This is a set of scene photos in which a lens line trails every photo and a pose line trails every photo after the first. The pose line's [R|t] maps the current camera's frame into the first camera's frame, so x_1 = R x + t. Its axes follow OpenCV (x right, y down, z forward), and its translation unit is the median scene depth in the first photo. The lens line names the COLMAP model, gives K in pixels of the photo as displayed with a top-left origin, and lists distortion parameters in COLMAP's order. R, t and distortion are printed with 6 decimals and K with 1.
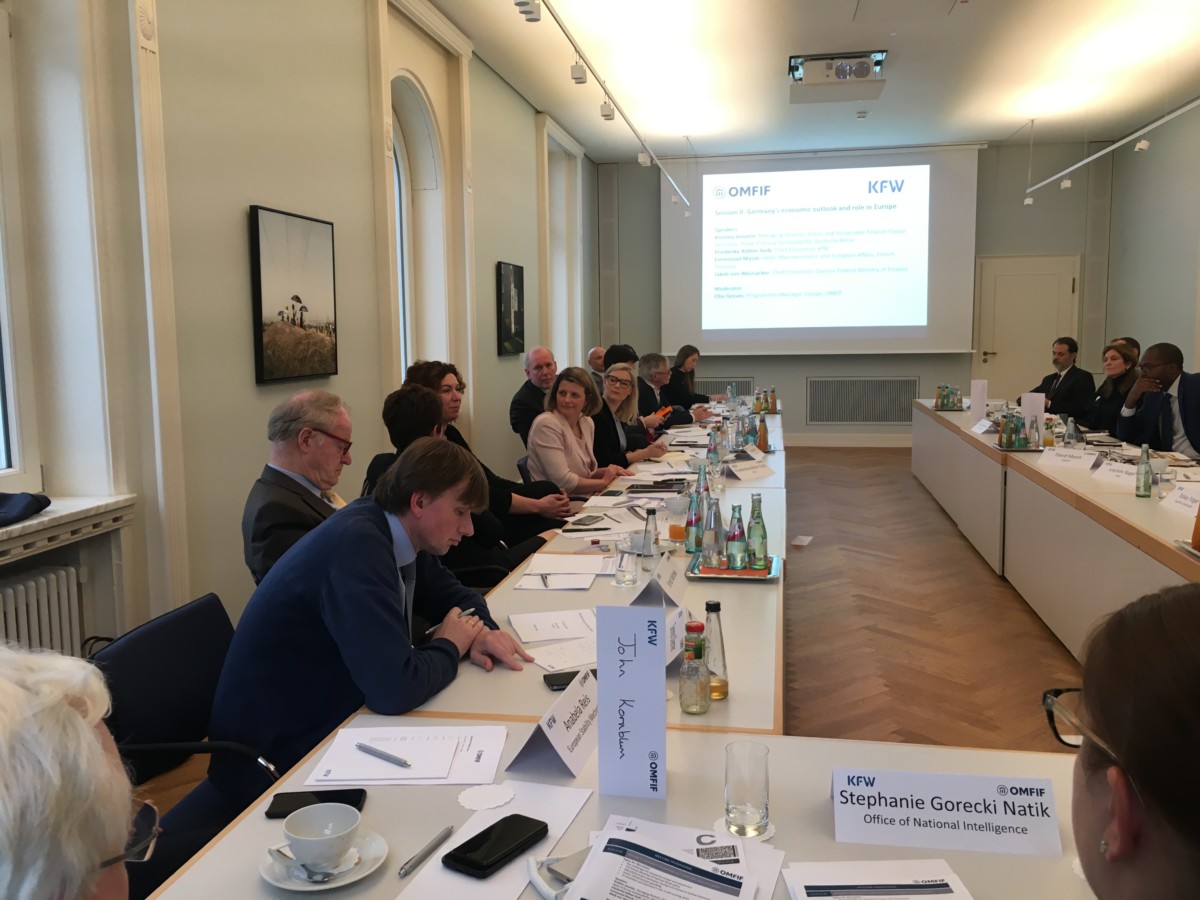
lens RADIAL K [[1031.5, 0, 600.0], [0, 1031.5, 450.0], [0, 0, 1]] dist [0.059640, 0.001565]
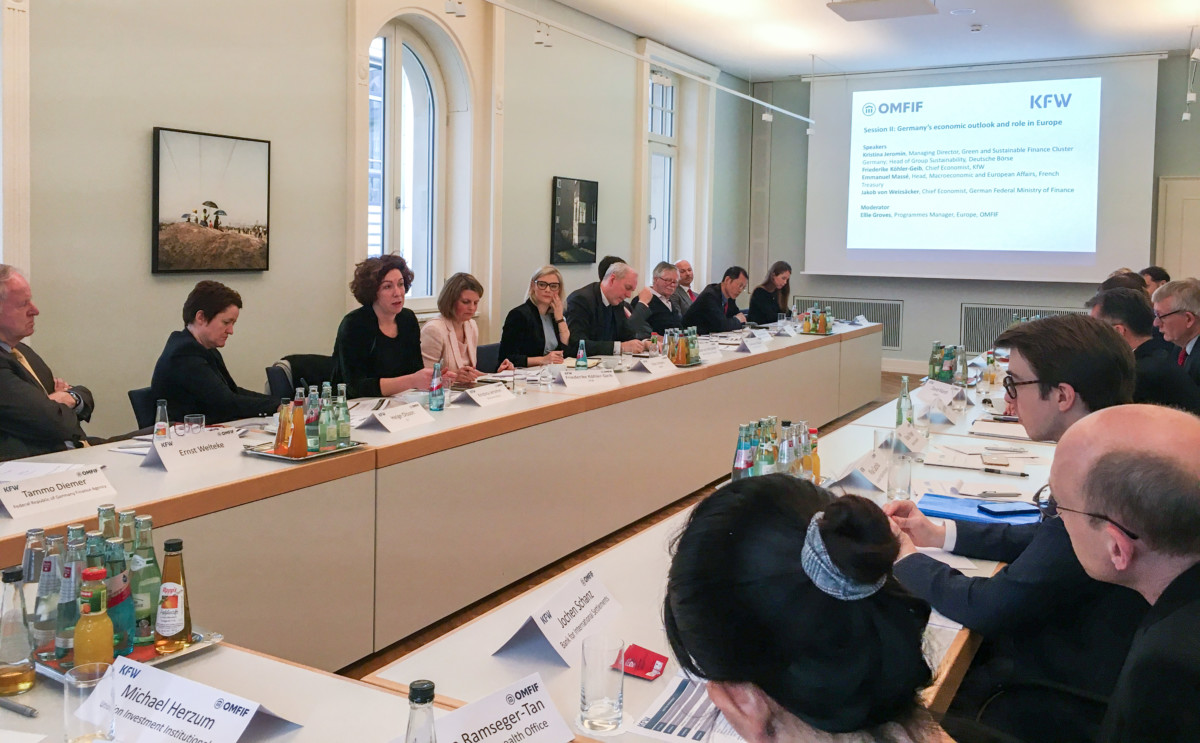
lens RADIAL K [[1023.7, 0, 598.4], [0, 1023.7, 318.0], [0, 0, 1]] dist [0.008309, 0.001734]
pose [[0.941927, 0.053114, -0.331591, 0.208847], [-0.068419, 0.997055, -0.034645, -0.002452], [0.328775, 0.055320, 0.942787, 0.020223]]
